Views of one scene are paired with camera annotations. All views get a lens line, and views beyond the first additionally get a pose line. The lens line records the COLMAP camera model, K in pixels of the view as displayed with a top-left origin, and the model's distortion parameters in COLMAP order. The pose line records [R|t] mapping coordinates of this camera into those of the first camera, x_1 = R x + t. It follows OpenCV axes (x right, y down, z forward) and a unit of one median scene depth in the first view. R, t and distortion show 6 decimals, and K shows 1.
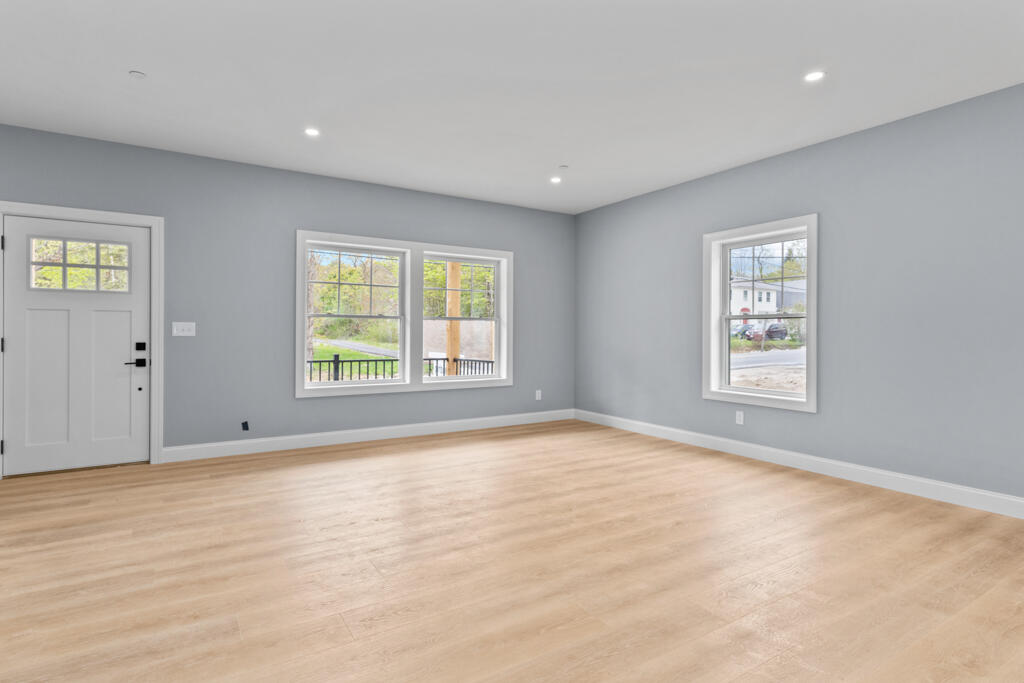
lens RADIAL K [[518.4, 0, 517.3], [0, 518.4, 329.8], [0, 0, 1]] dist [0.014136, -0.000237]
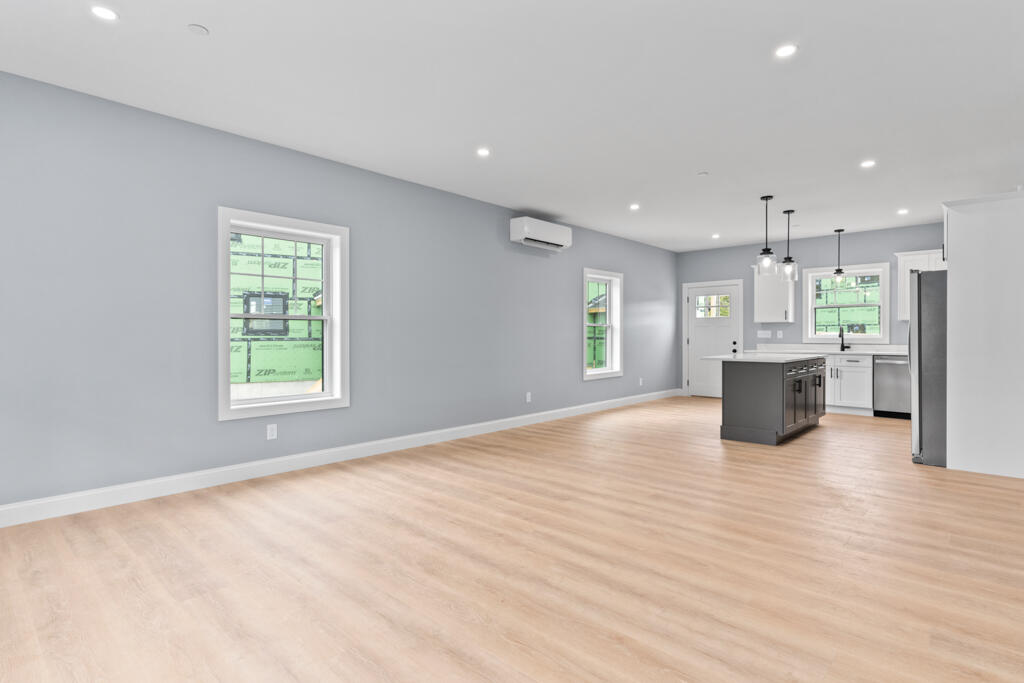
lens RADIAL K [[520.8, 0, 512.0], [0, 520.8, 341.5], [0, 0, 1]] dist [0.000845, 0.000264]
pose [[-0.250668, -0.017514, 0.967915, -0.646245], [-0.006161, 0.999845, 0.016496, -0.000254], [-0.968053, -0.001828, -0.250737, 1.018417]]
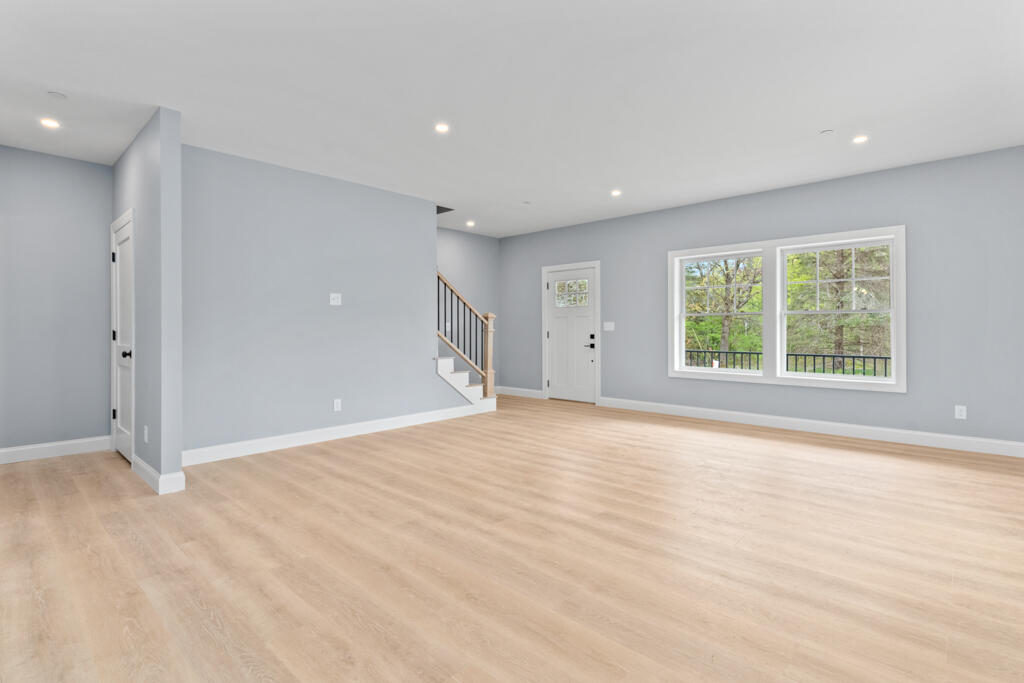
lens RADIAL K [[495.8, 0, 516.2], [0, 495.8, 328.1], [0, 0, 1]] dist [0.000868, 0.000647]
pose [[0.253429, -0.004940, -0.967341, 0.921225], [0.010268, 0.999944, -0.002416, 0.005778], [0.967300, -0.009320, 0.253465, 0.373305]]
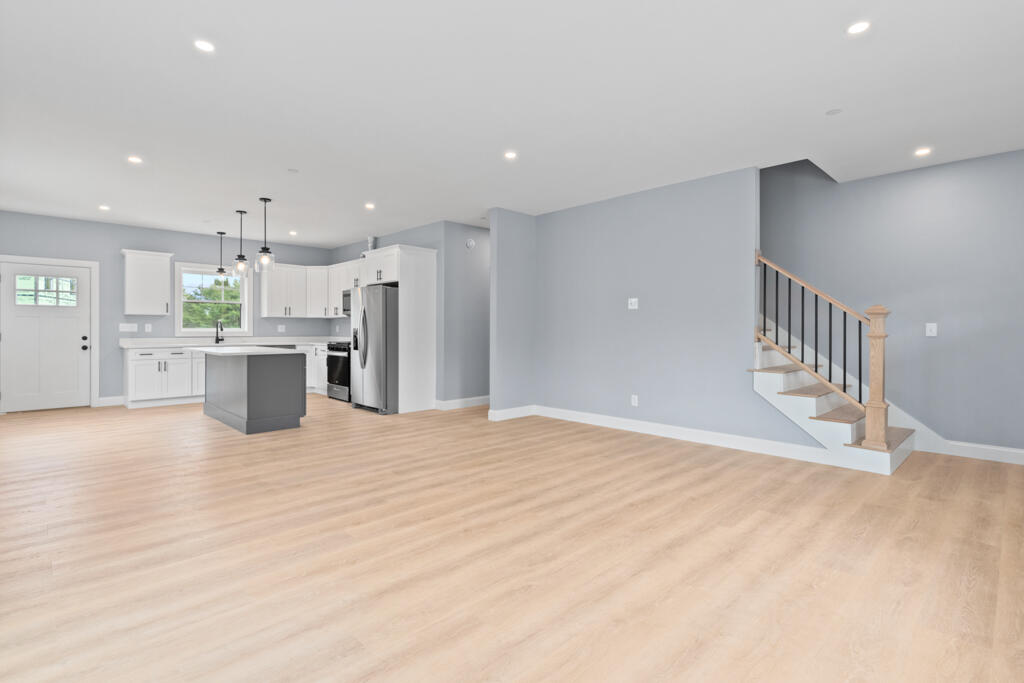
lens RADIAL K [[491.2, 0, 516.3], [0, 491.2, 331.6], [0, 0, 1]] dist [0.006274, 0.000304]
pose [[-0.979326, -0.007548, -0.202148, 0.160309], [-0.007295, 0.999971, -0.001998, 0.007178], [0.202157, -0.000482, -0.979353, 1.554172]]
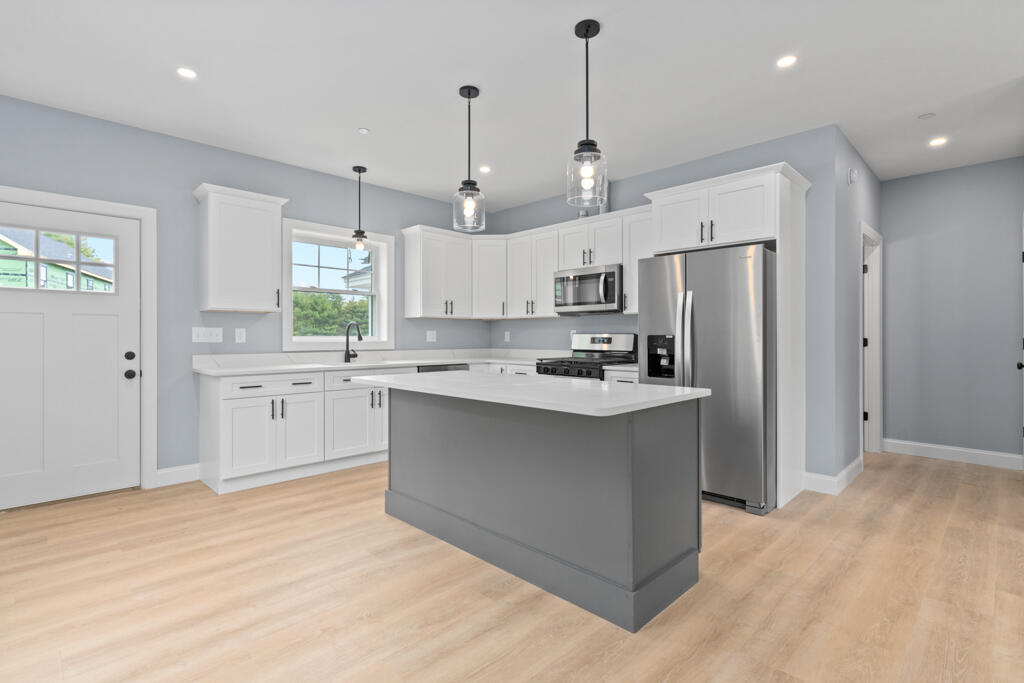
lens RADIAL K [[487.0, 0, 512.7], [0, 487.0, 337.5], [0, 0, 1]] dist [-0.000094, -0.000119]
pose [[-0.977041, -0.006076, -0.212965, 0.825758], [-0.004861, 0.999969, -0.006227, 0.007131], [0.212997, -0.005048, -0.977040, 0.526652]]
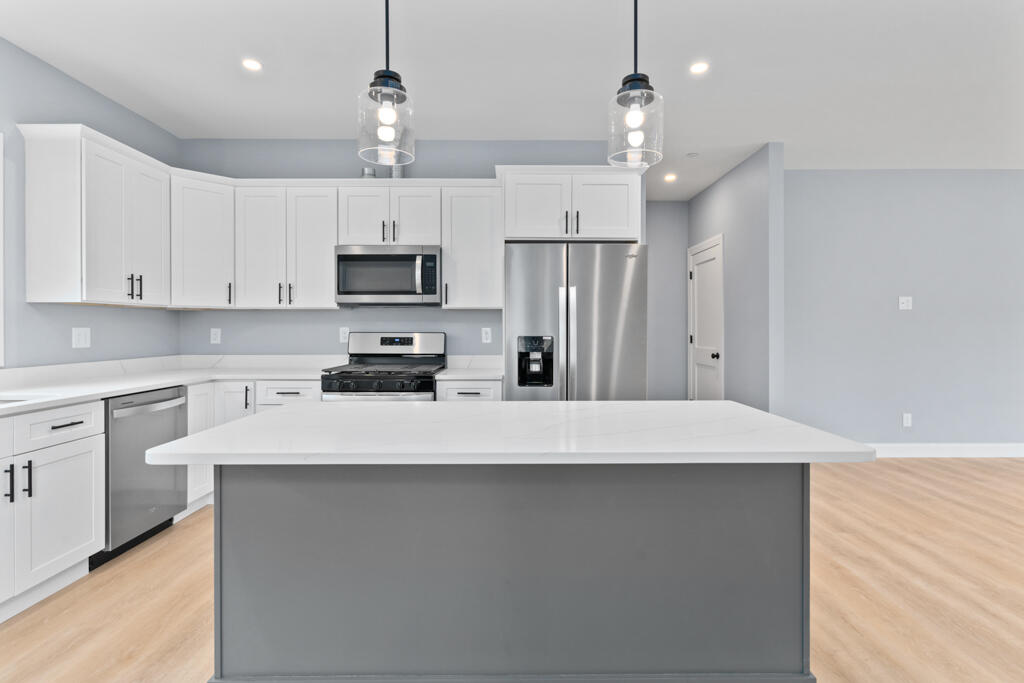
lens RADIAL K [[506.4, 0, 516.6], [0, 506.4, 329.7], [0, 0, 1]] dist [-0.001026, 0.000152]
pose [[-0.535175, -0.003686, -0.844733, 1.054064], [0.002417, 0.999980, -0.005895, -0.009911], [0.844737, -0.005197, -0.535156, 0.108755]]
